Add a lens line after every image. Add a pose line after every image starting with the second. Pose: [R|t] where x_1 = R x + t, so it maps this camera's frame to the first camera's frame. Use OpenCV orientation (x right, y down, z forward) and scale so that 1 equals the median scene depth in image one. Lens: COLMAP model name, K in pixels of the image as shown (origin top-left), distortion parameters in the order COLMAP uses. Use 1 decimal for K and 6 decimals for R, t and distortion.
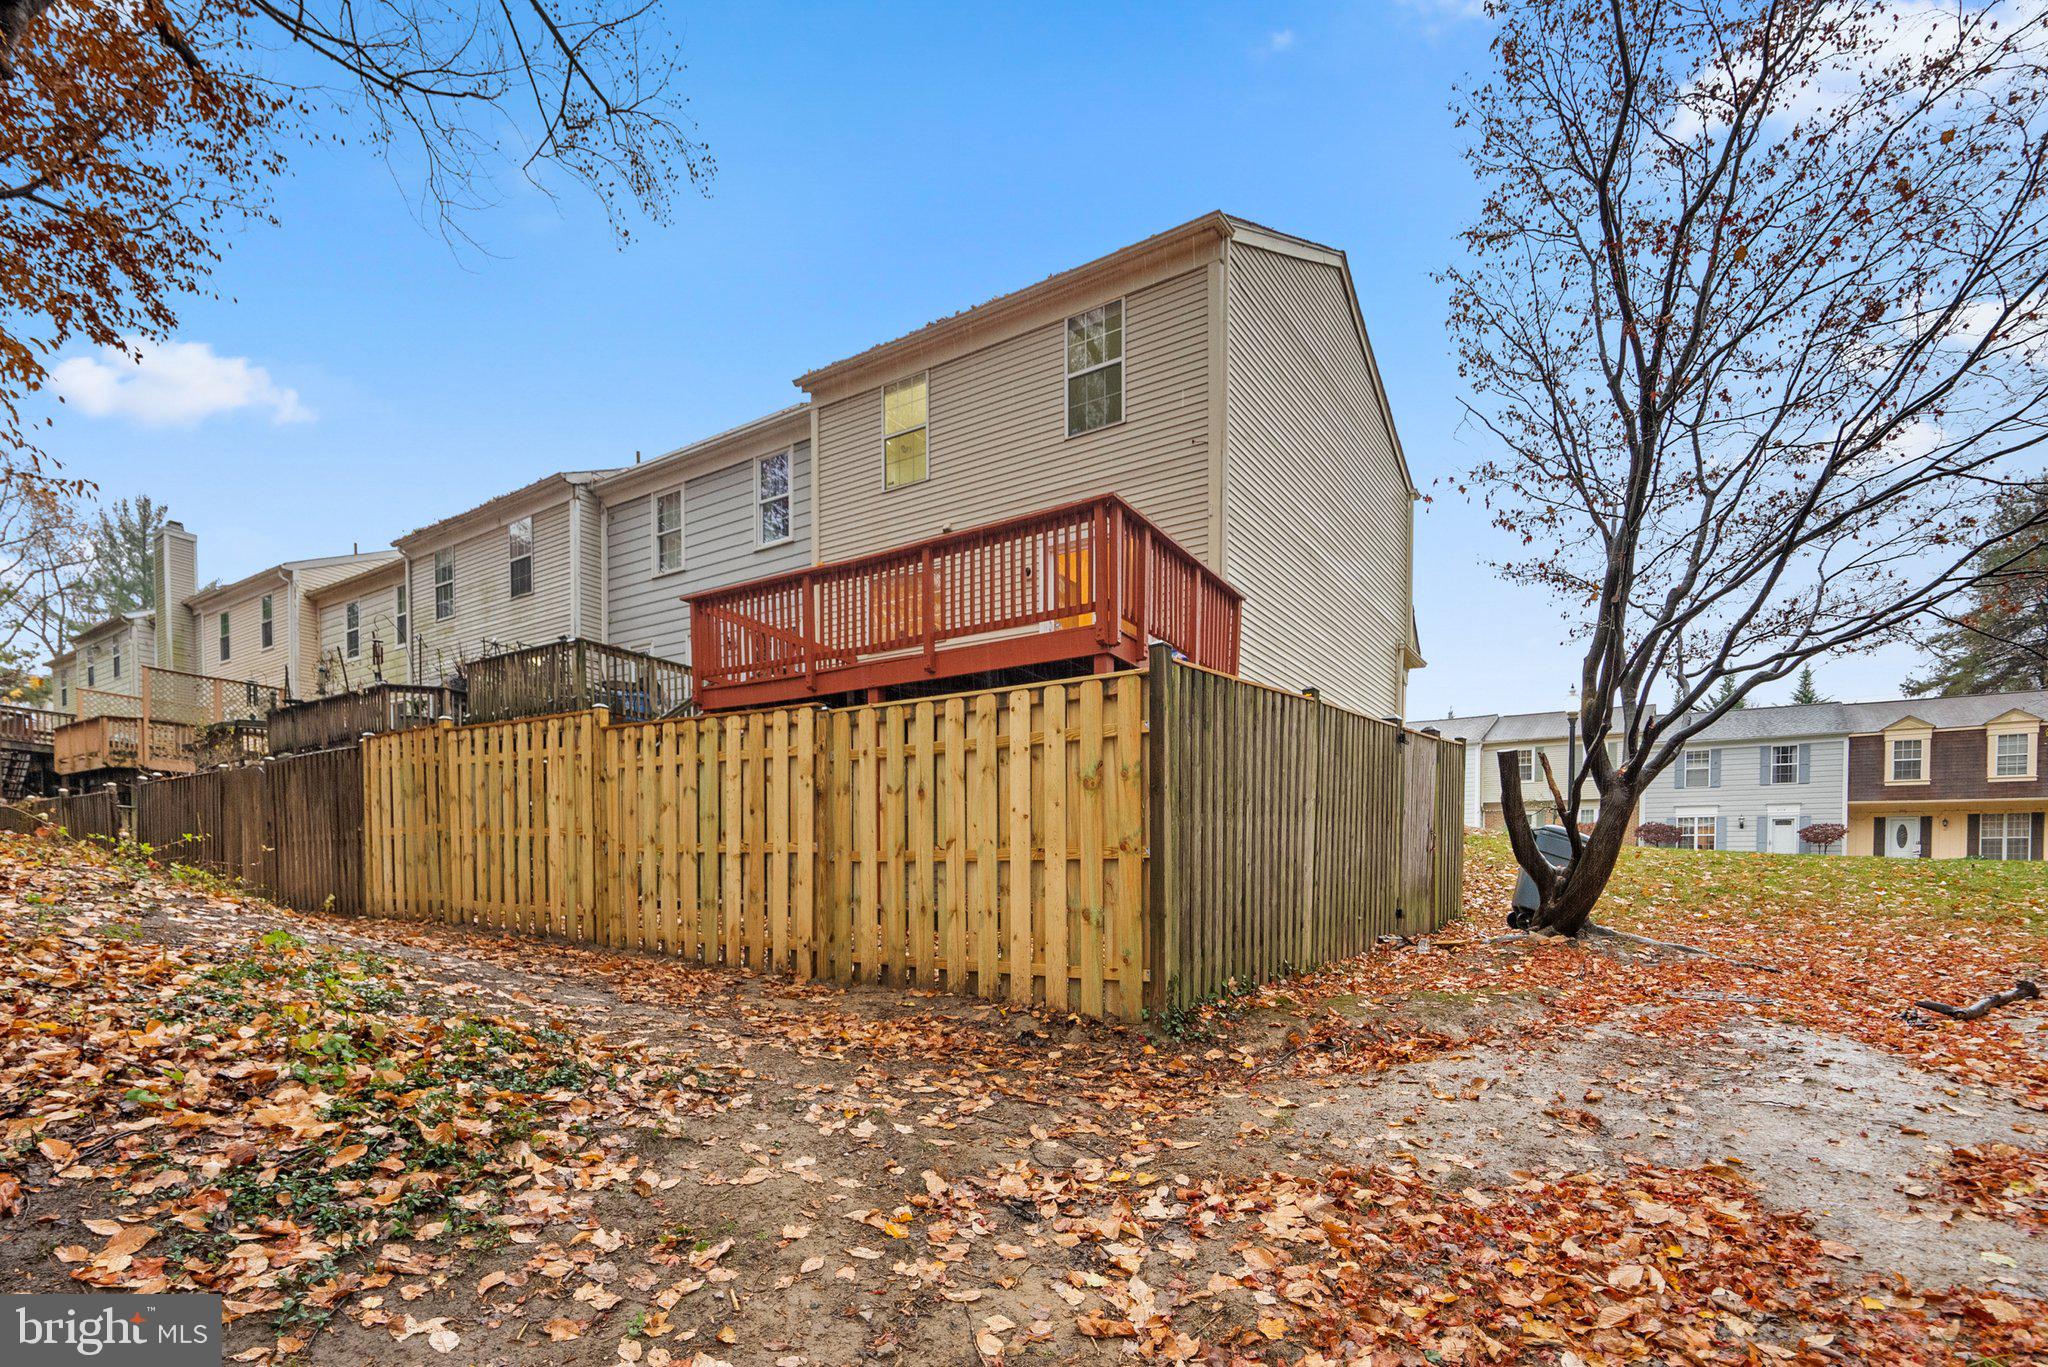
lens RADIAL K [[948.2, 0, 1020.1], [0, 948.2, 689.7], [0, 0, 1]] dist [-0.002662, -0.000173]
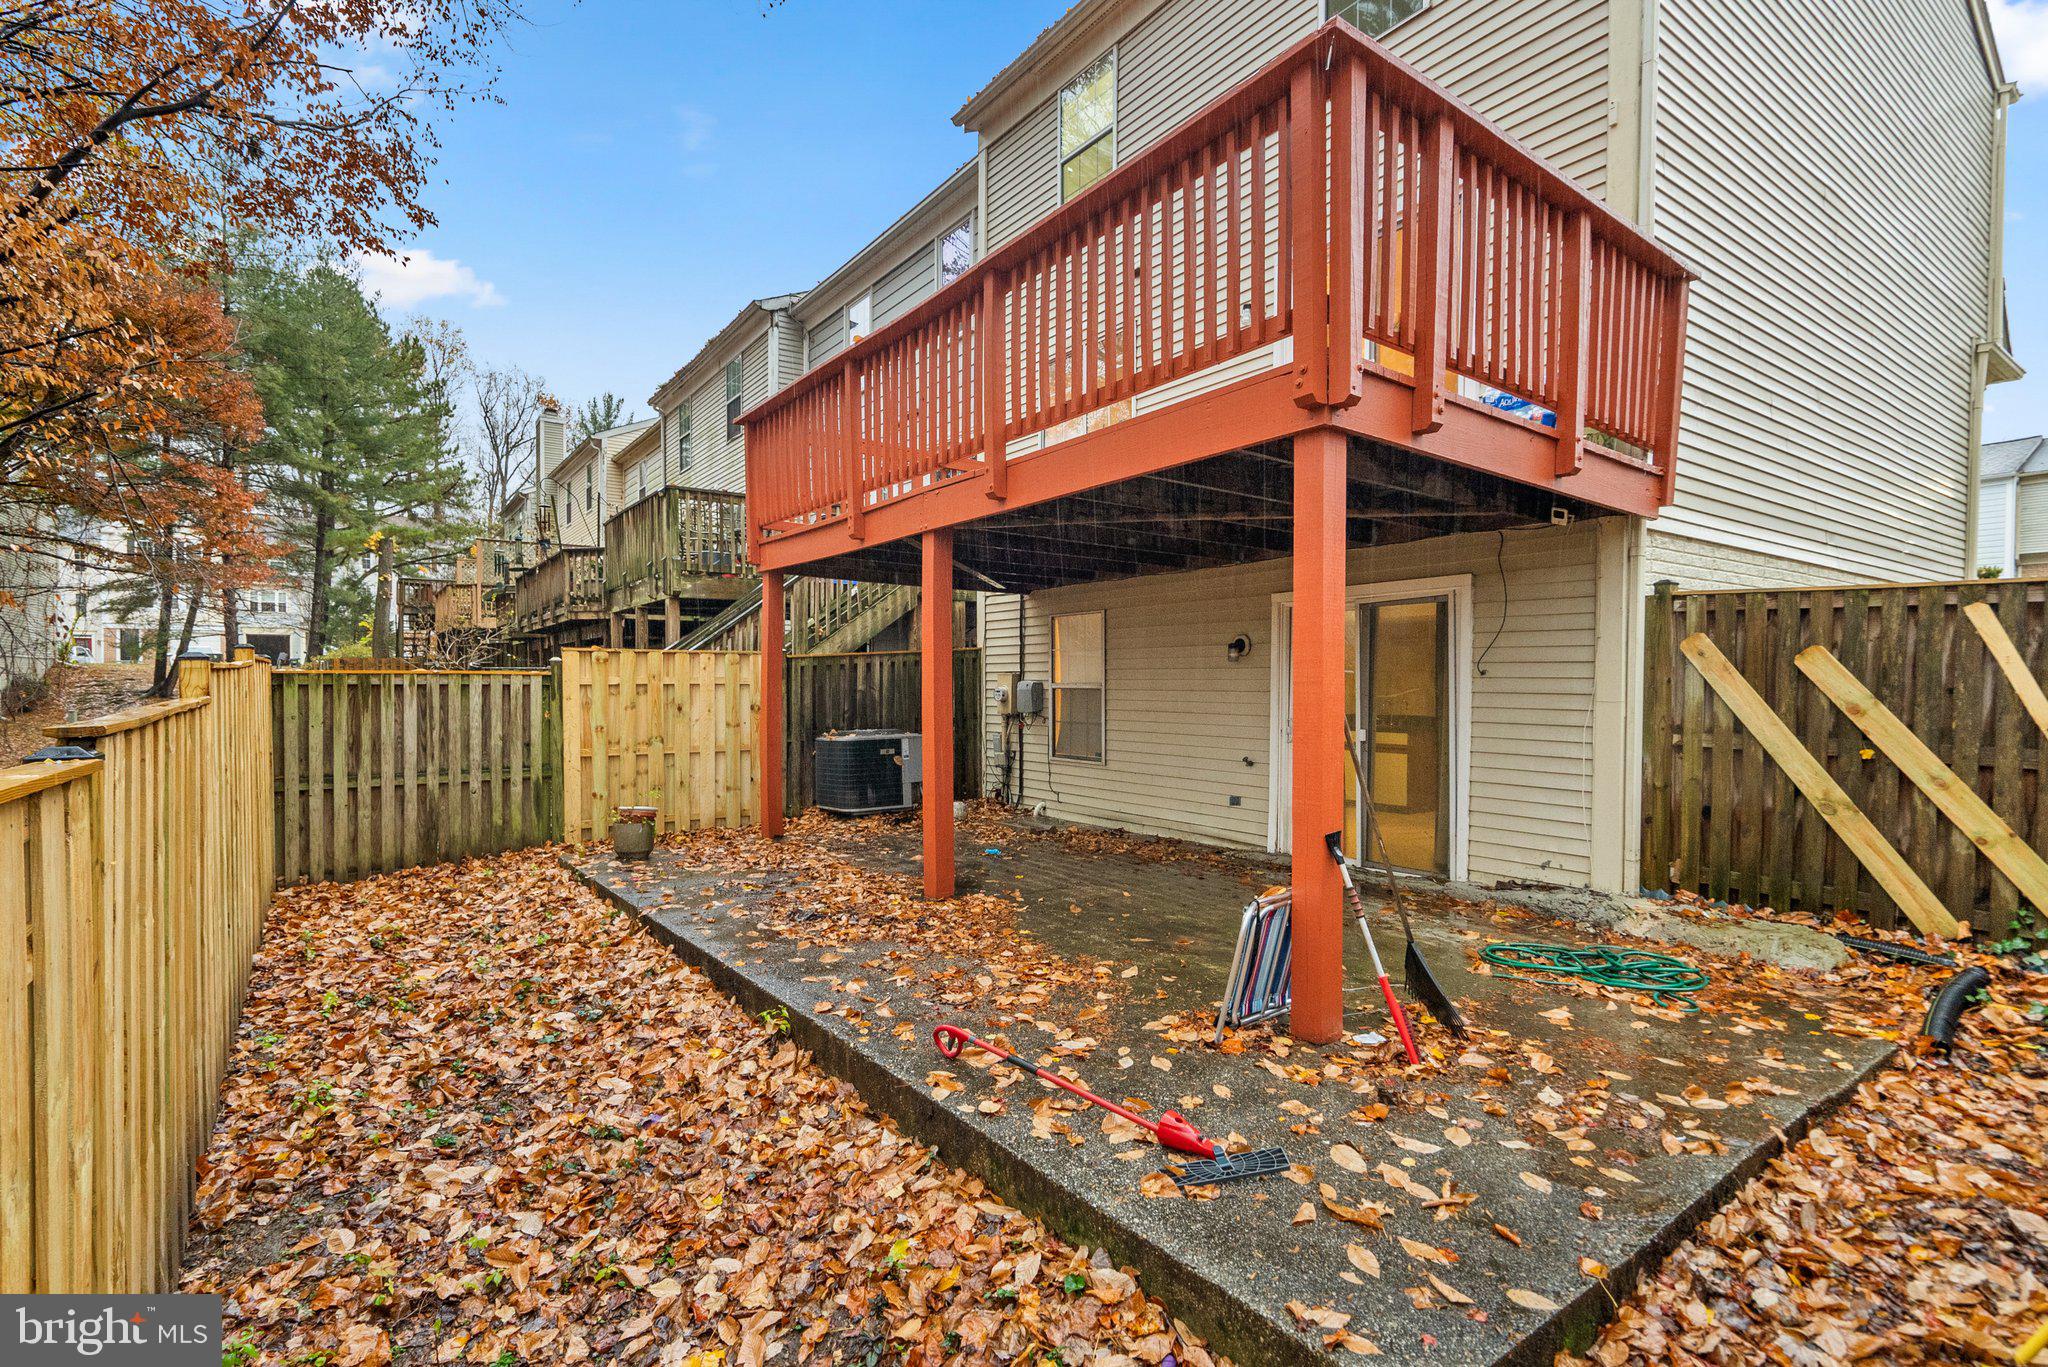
lens RADIAL K [[923.7, 0, 873.6], [0, 923.7, 679.7], [0, 0, 1]] dist [-0.007494, -0.000571]
pose [[0.895917, -0.007140, -0.444164, 0.054911], [0.093726, 0.980400, 0.173293, -0.009920], [0.434221, -0.196886, 0.879027, 0.302766]]
